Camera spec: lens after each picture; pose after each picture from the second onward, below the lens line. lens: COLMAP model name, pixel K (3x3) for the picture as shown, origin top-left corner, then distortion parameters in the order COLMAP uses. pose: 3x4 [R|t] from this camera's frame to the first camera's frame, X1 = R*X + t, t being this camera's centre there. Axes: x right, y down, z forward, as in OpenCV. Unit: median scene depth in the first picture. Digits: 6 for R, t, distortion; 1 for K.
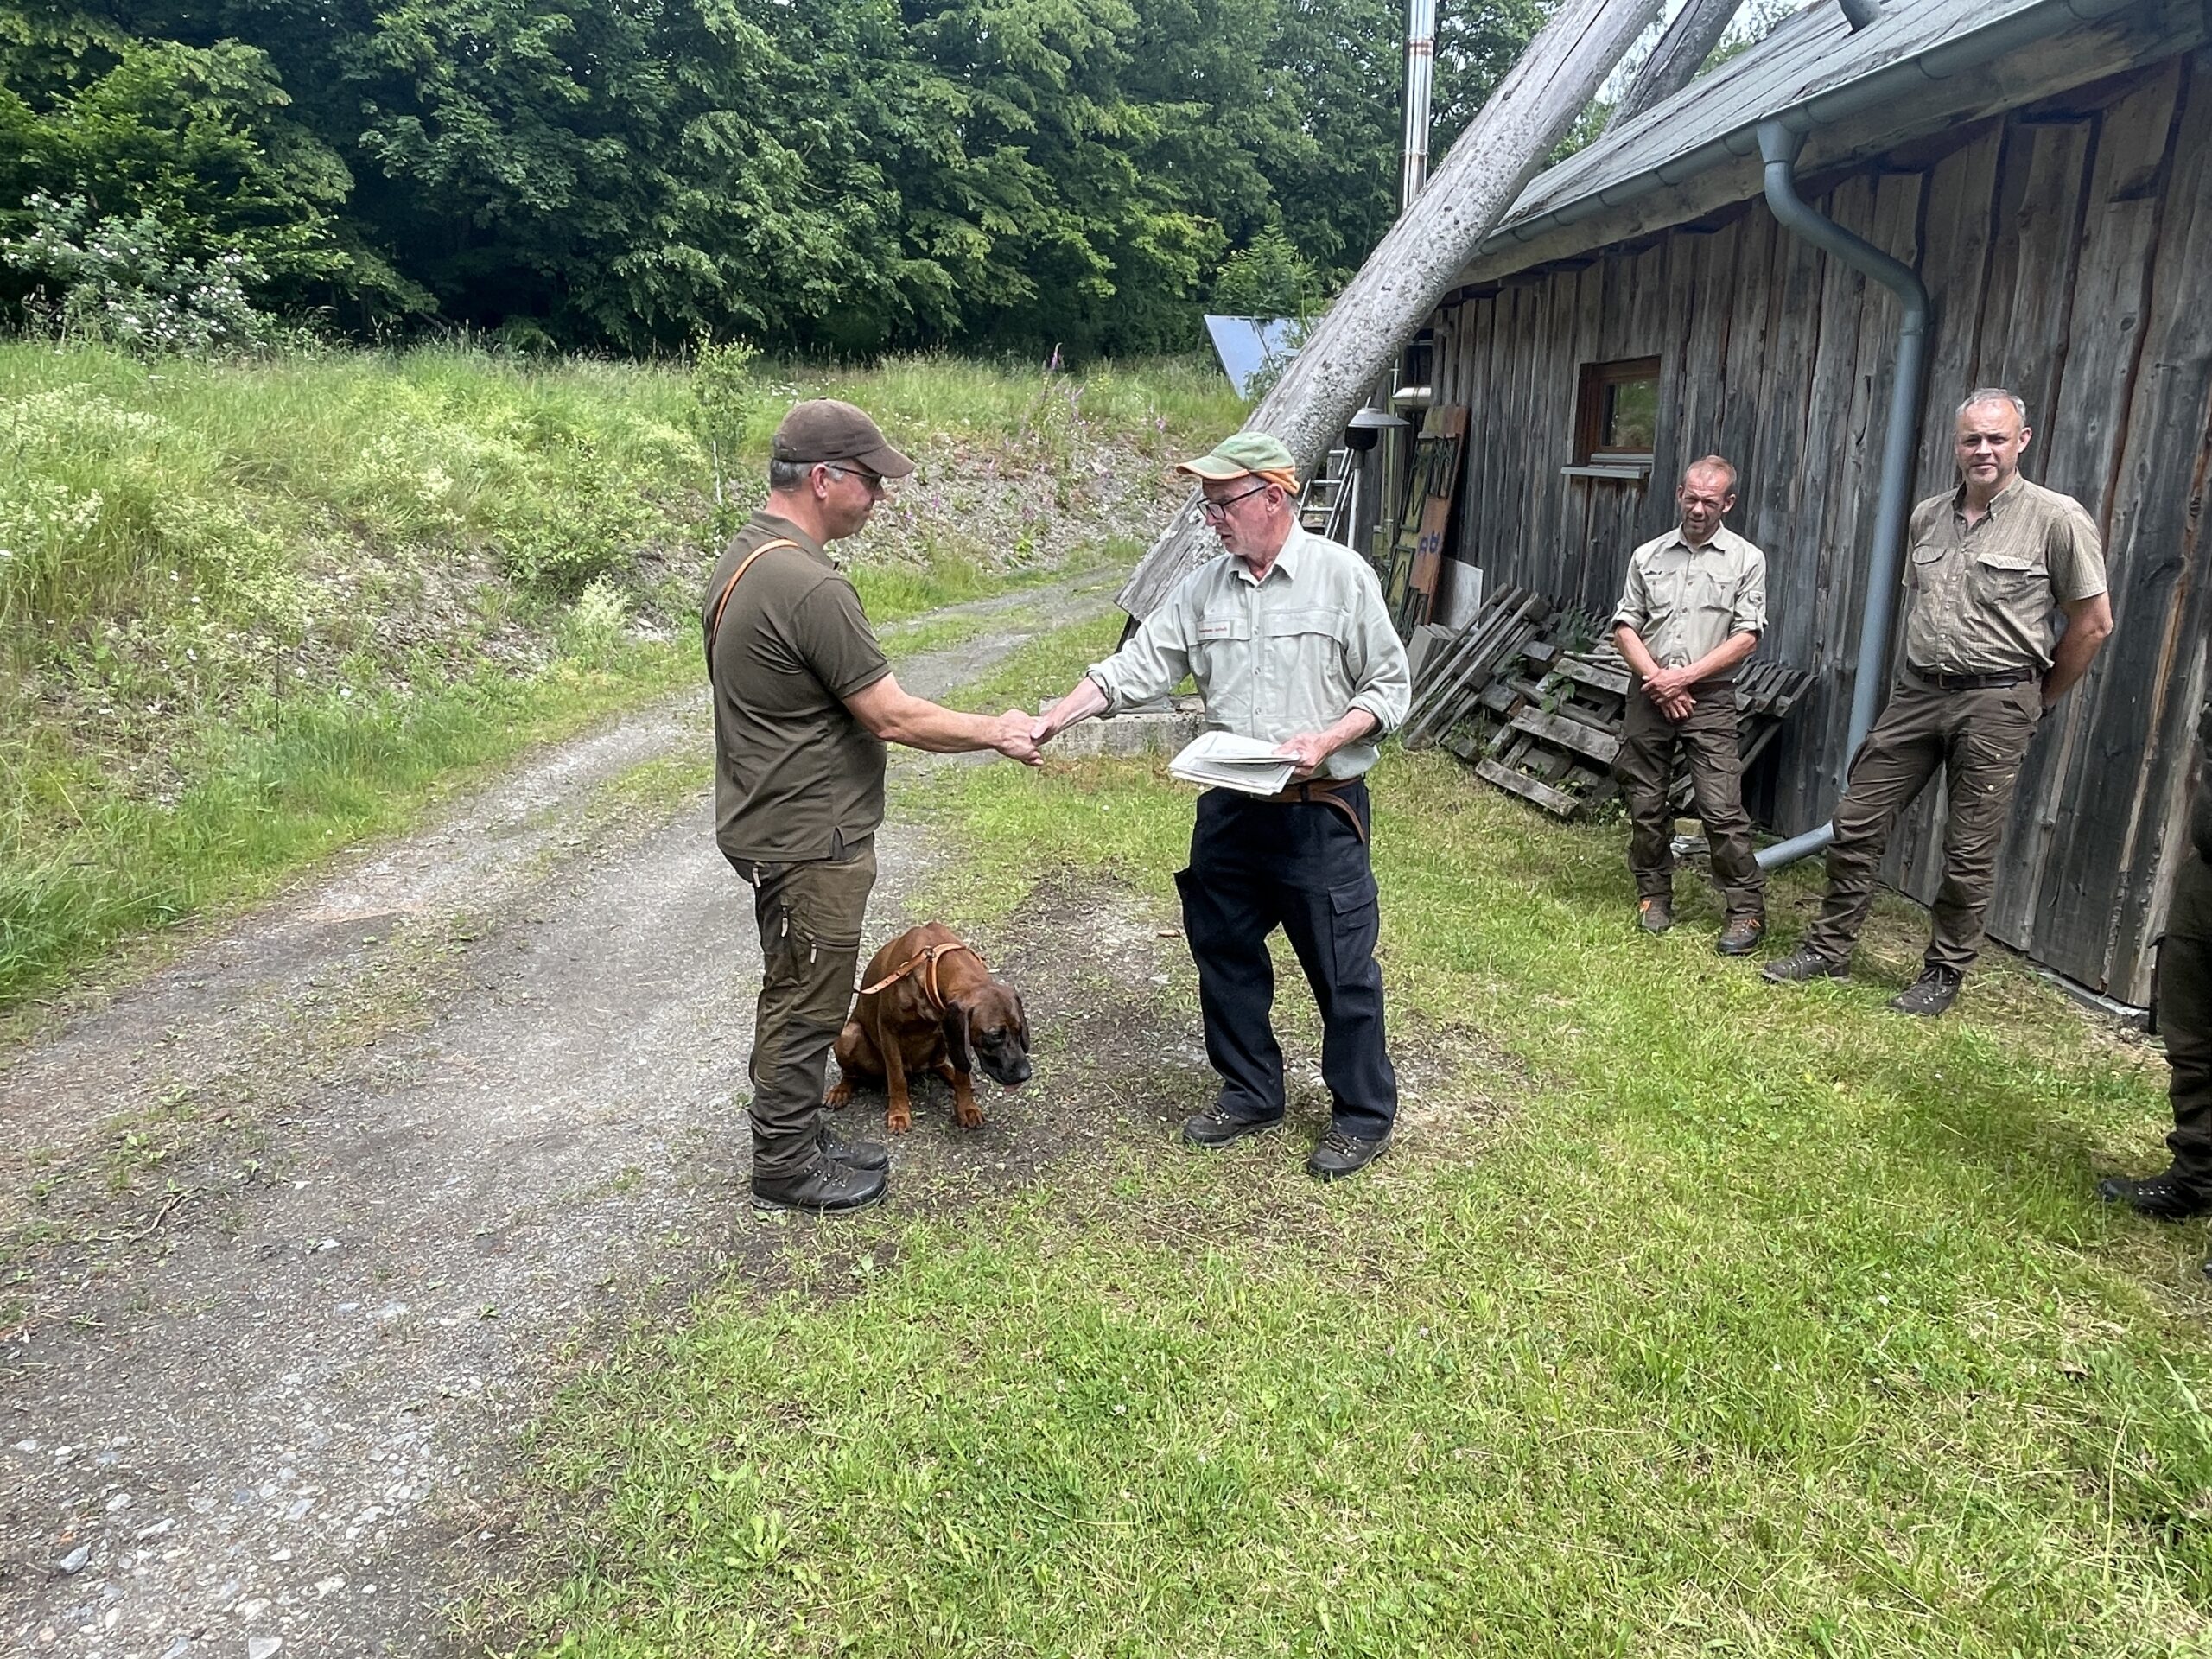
lens RADIAL K [[1403.7, 0, 1094.5], [0, 1403.7, 828.0], [0, 0, 1]] dist [-0.011159, 0.002276]
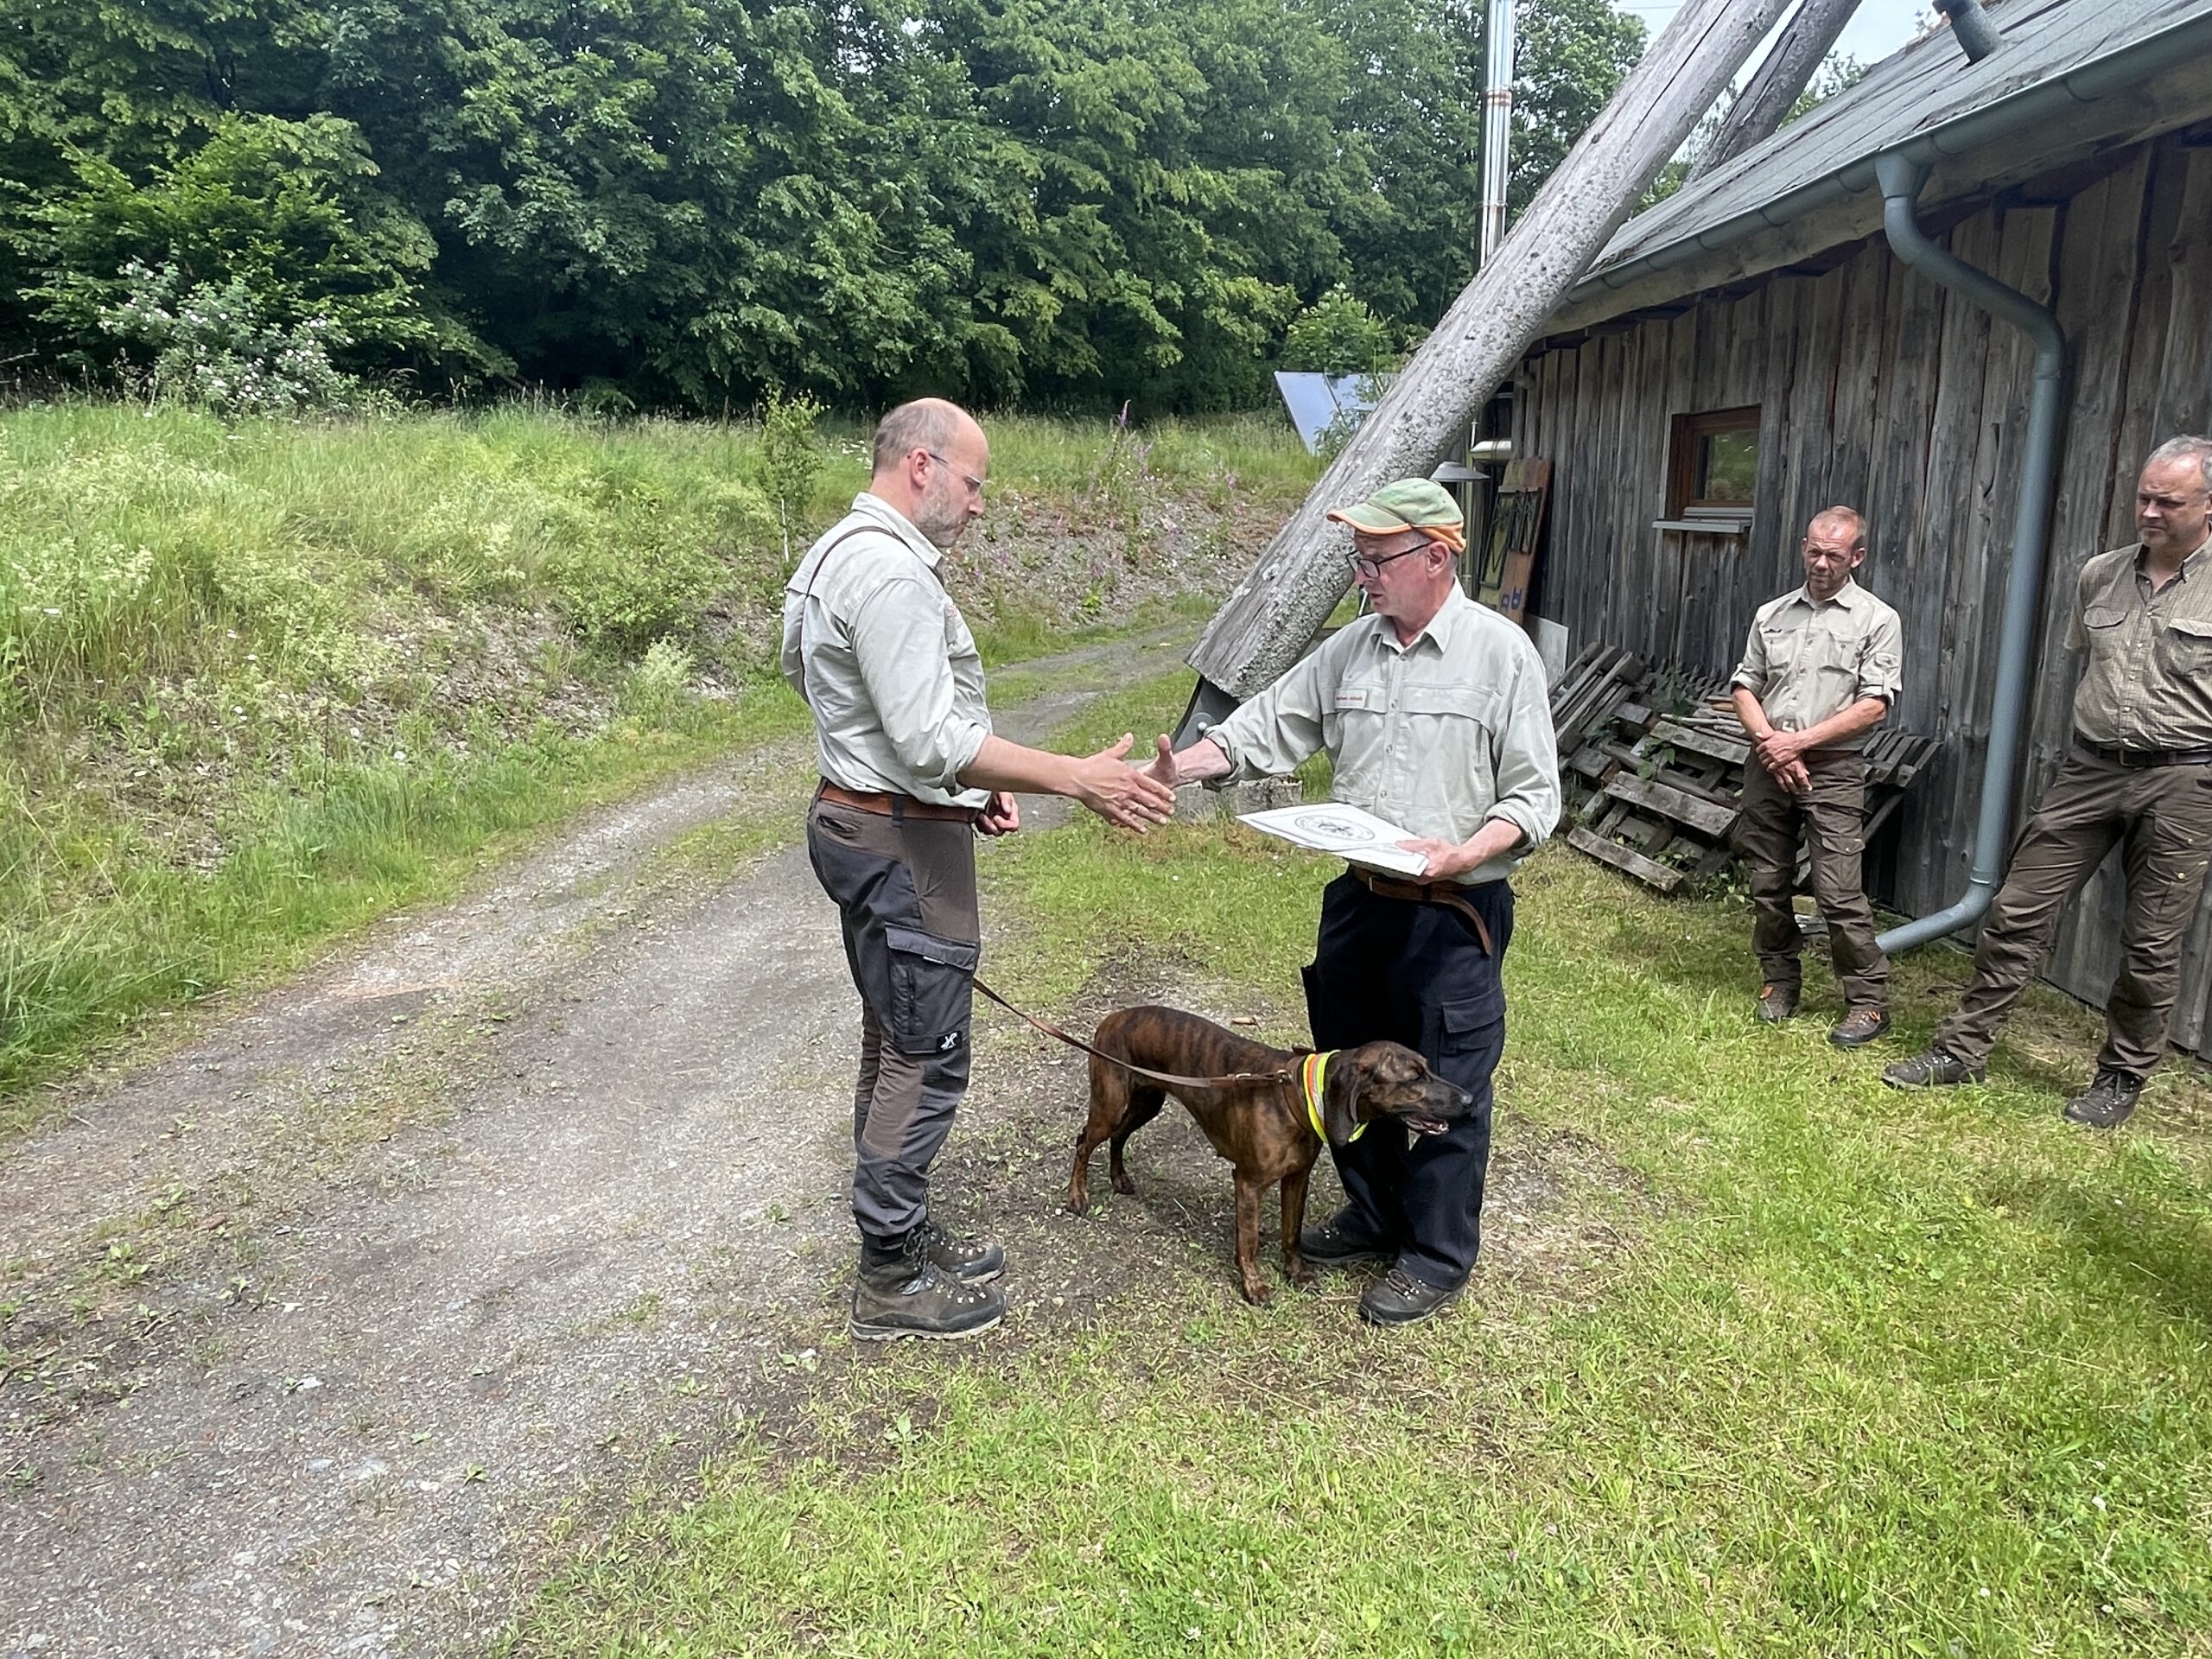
lens RADIAL K [[1403.7, 0, 1106.2], [0, 1403.7, 822.5], [0, 0, 1]] dist [-0.011159, 0.002276]
pose [[0.999193, 0.004855, -0.039884, -0.001158], [-0.006513, 0.999115, -0.041544, -0.011692], [0.039647, 0.041770, 0.998340, 0.046105]]
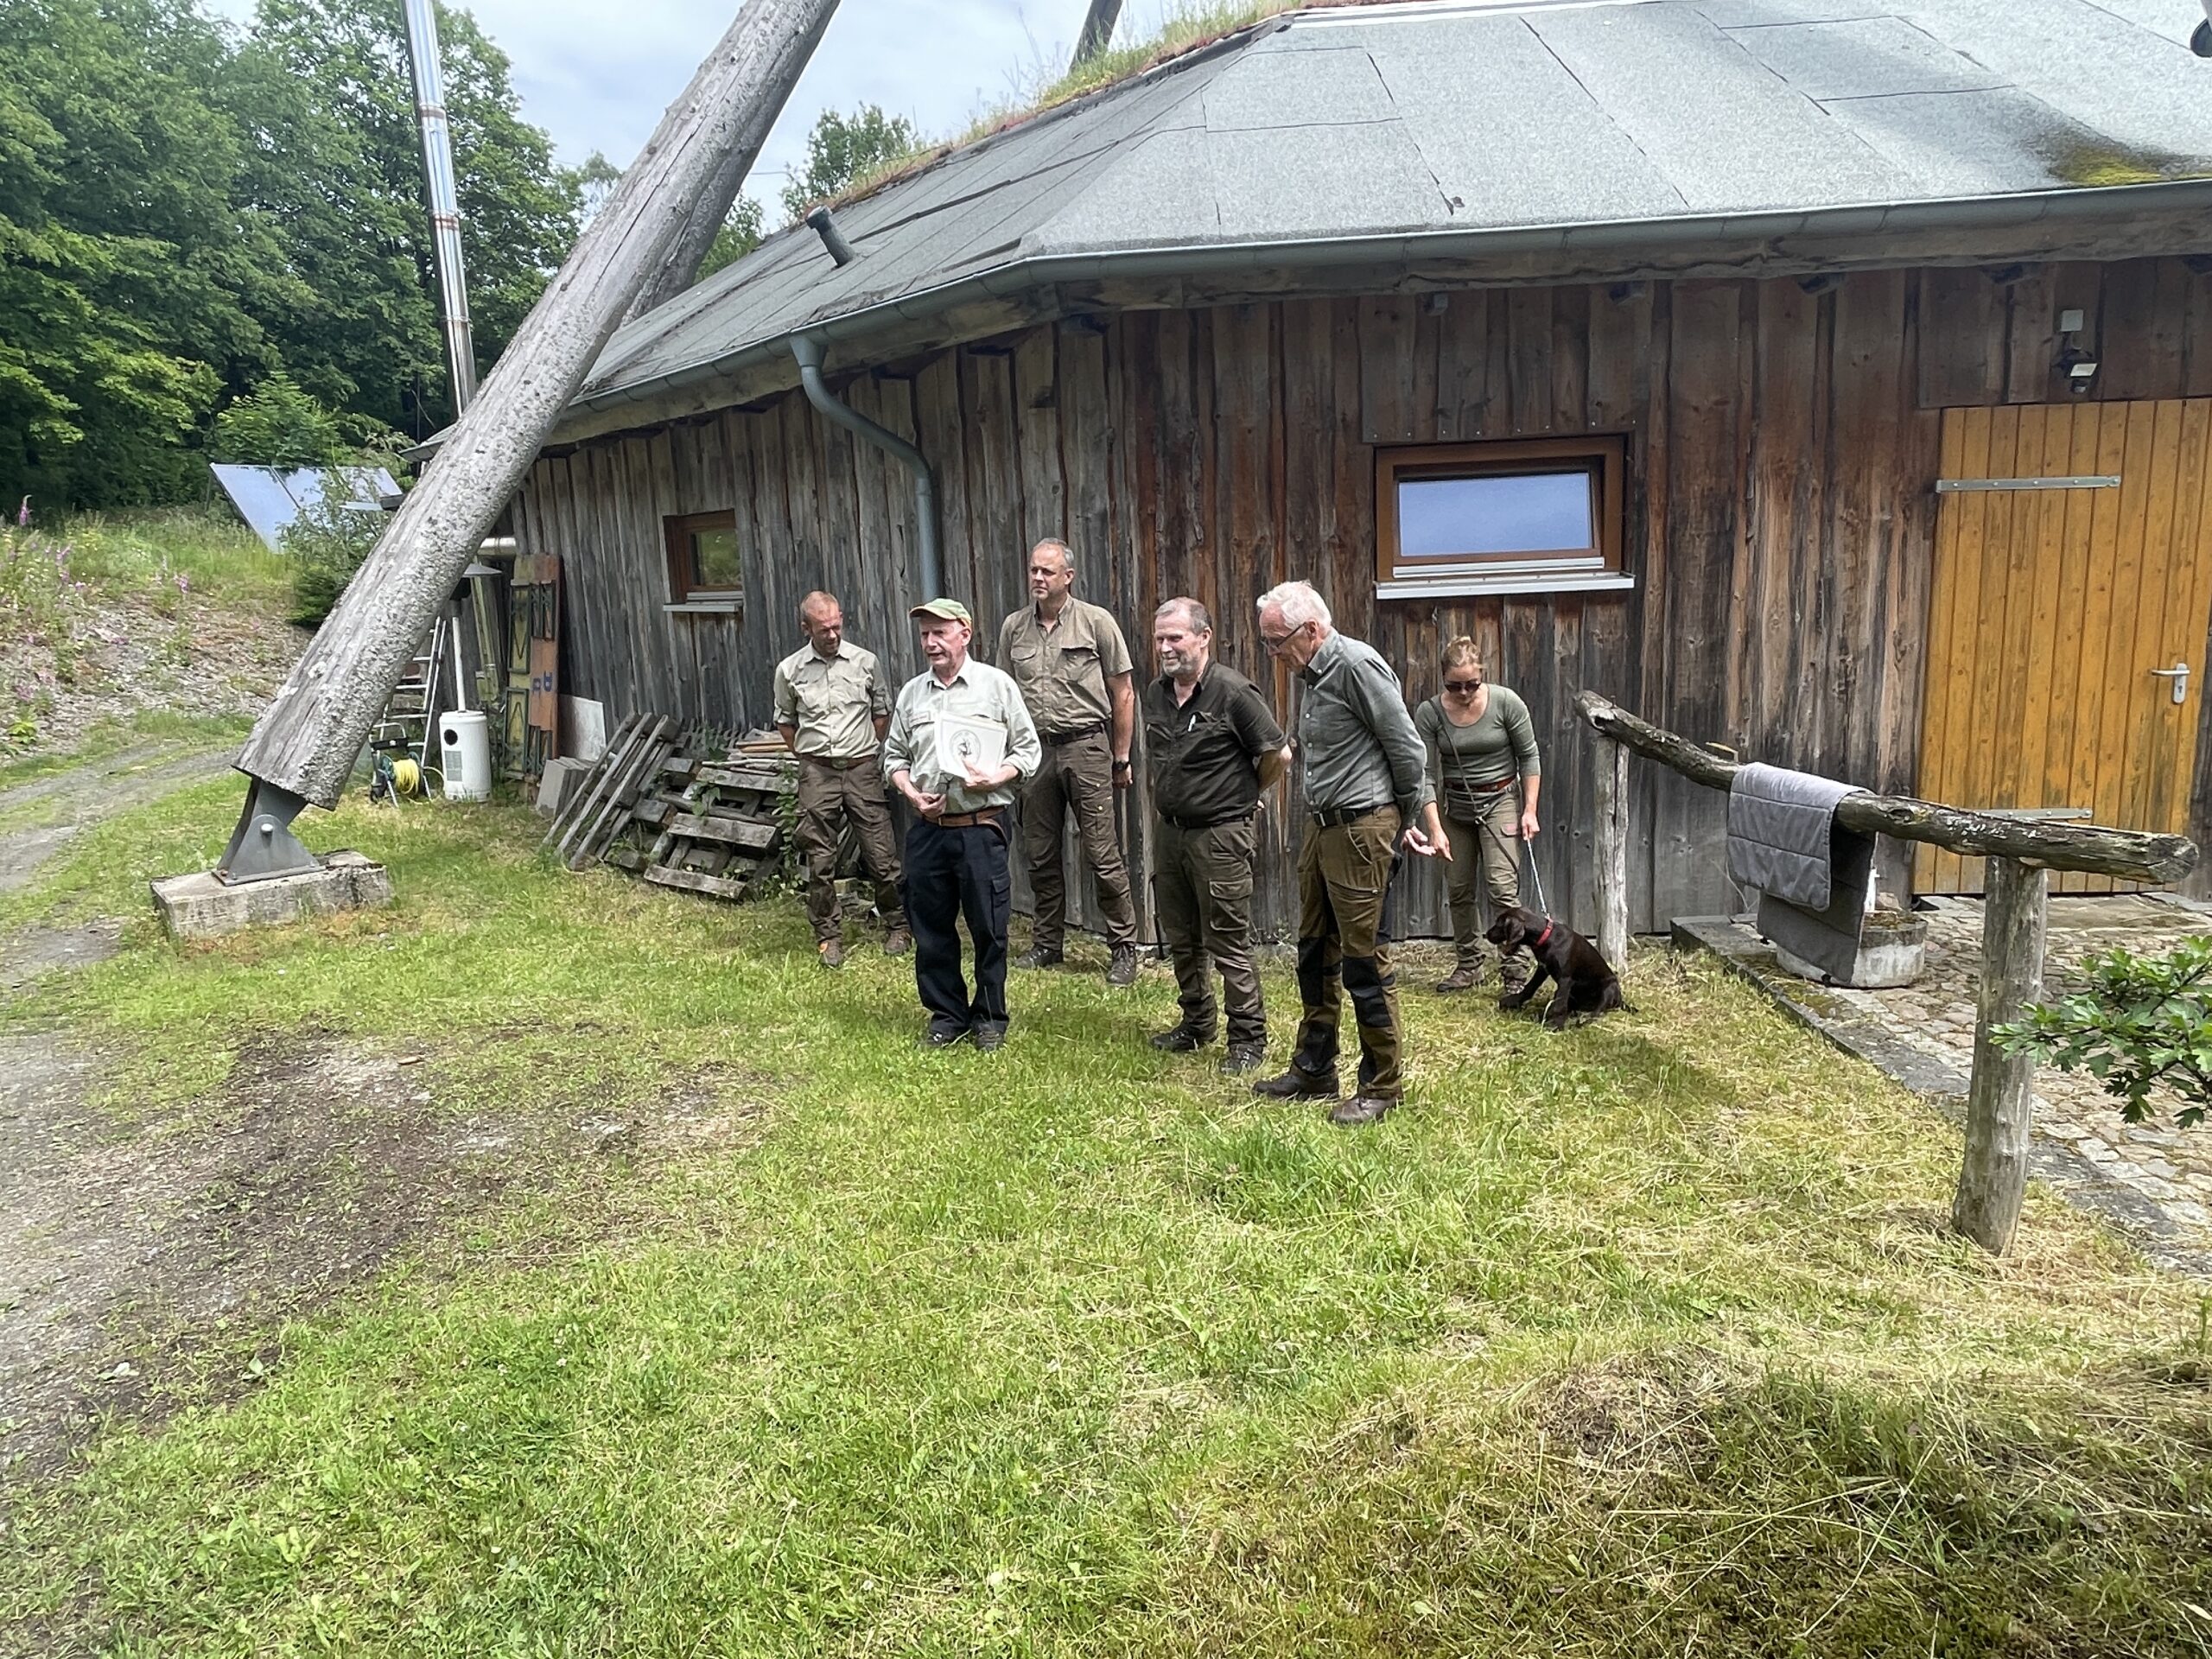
lens RADIAL K [[1403.7, 0, 1103.2], [0, 1403.7, 835.2], [0, 0, 1]] dist [-0.011159, 0.002276]
pose [[0.798656, -0.142933, 0.584567, -0.083995], [0.195381, 0.980349, -0.027231, 0.028423], [-0.569187, 0.135961, 0.810889, -0.110139]]
